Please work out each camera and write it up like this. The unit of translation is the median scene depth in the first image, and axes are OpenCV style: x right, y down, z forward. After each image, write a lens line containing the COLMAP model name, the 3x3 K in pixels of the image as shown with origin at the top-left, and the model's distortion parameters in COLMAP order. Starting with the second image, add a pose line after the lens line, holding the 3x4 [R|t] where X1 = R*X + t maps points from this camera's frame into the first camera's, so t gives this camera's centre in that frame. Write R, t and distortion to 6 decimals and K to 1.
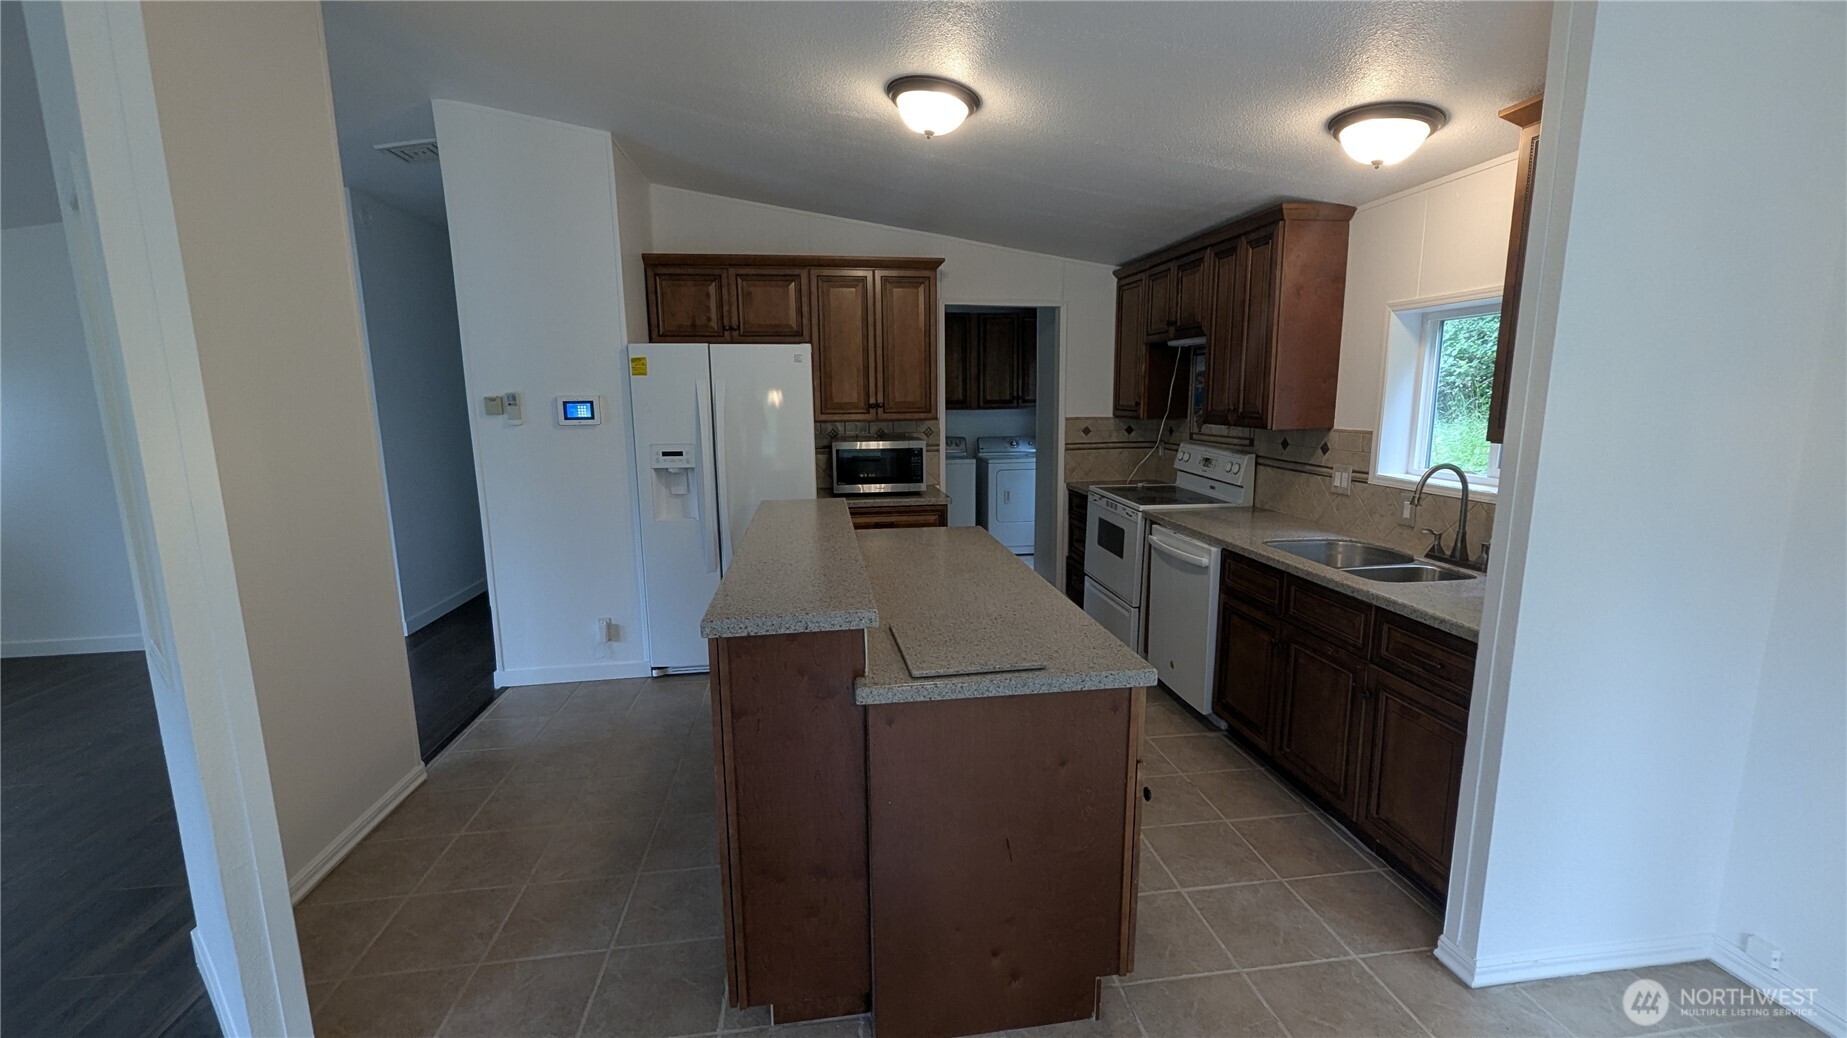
lens RADIAL K [[761.7, 0, 929.1], [0, 761.7, 527.7], [0, 0, 1]] dist [0.000337, 0.000478]
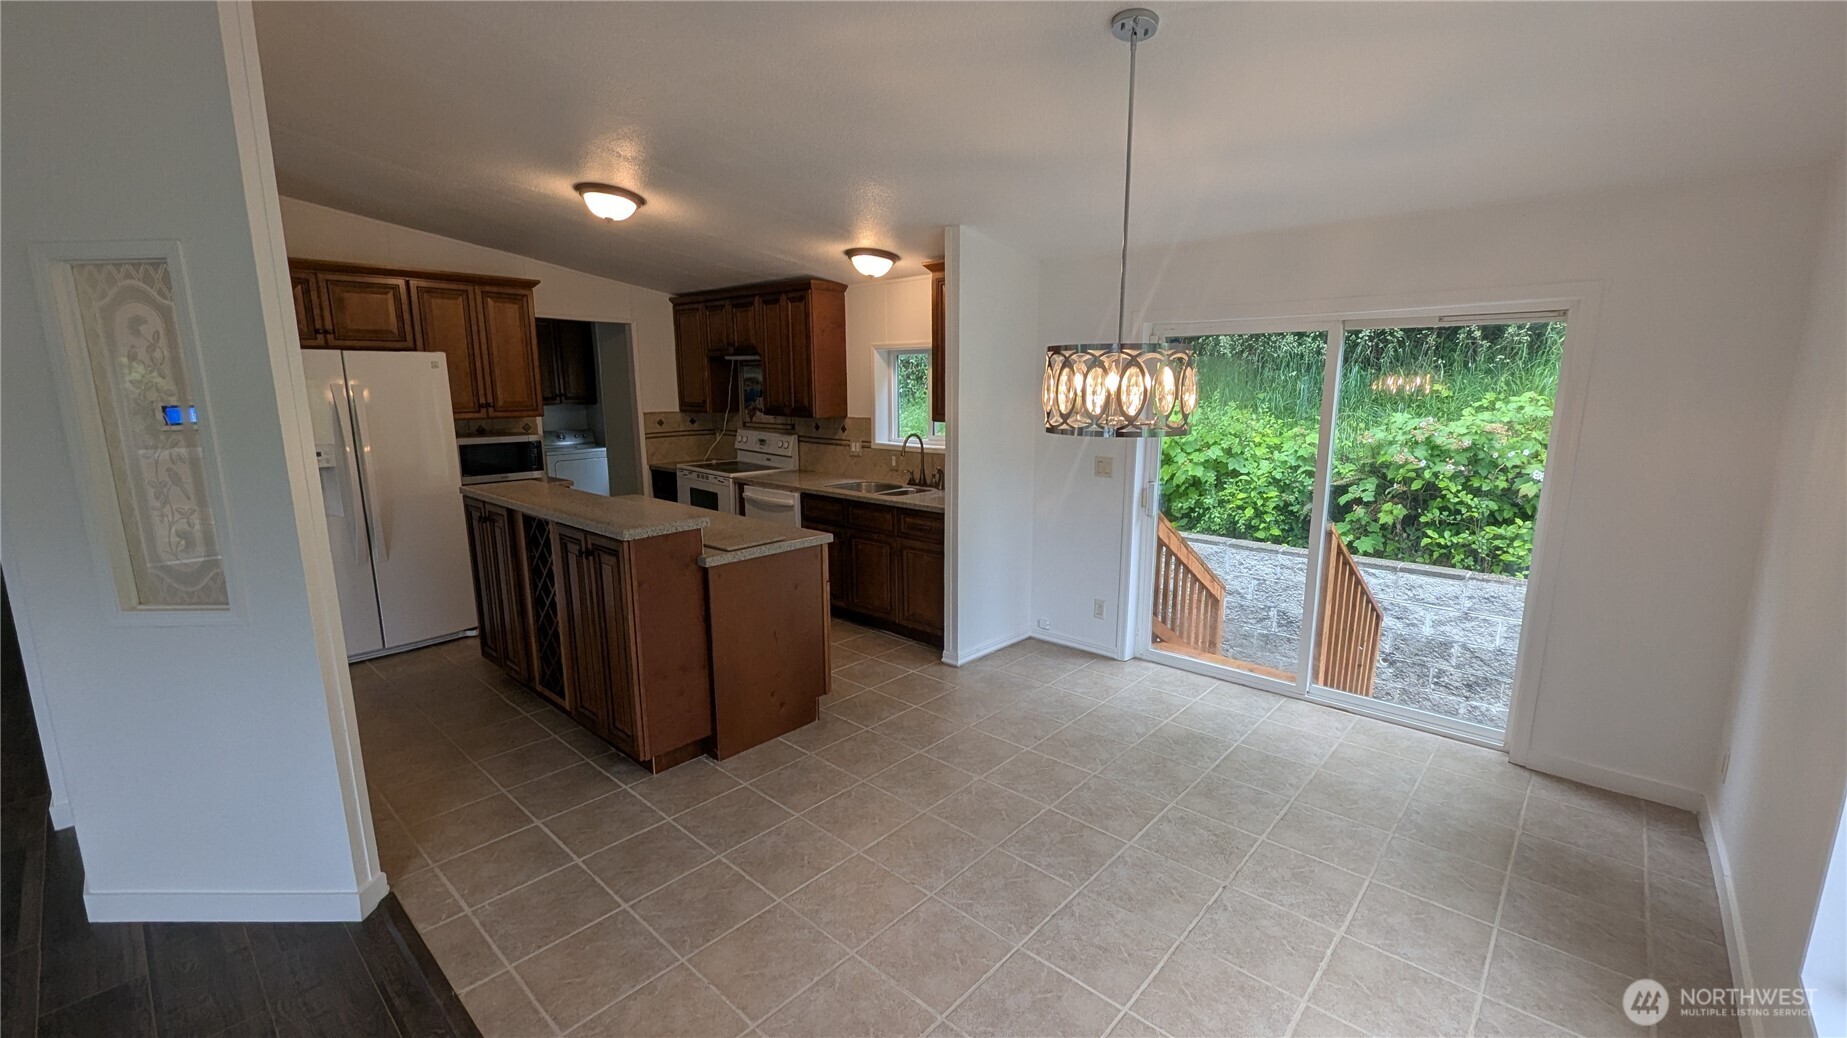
lens RADIAL K [[761.7, 0, 929.1], [0, 761.7, 527.7], [0, 0, 1]] dist [0.000337, 0.000478]
pose [[0.770569, -0.113427, 0.627183, -0.389541], [0.106278, 0.993127, 0.049032, 0.046118], [-0.628434, 0.028873, 0.777327, -0.380957]]
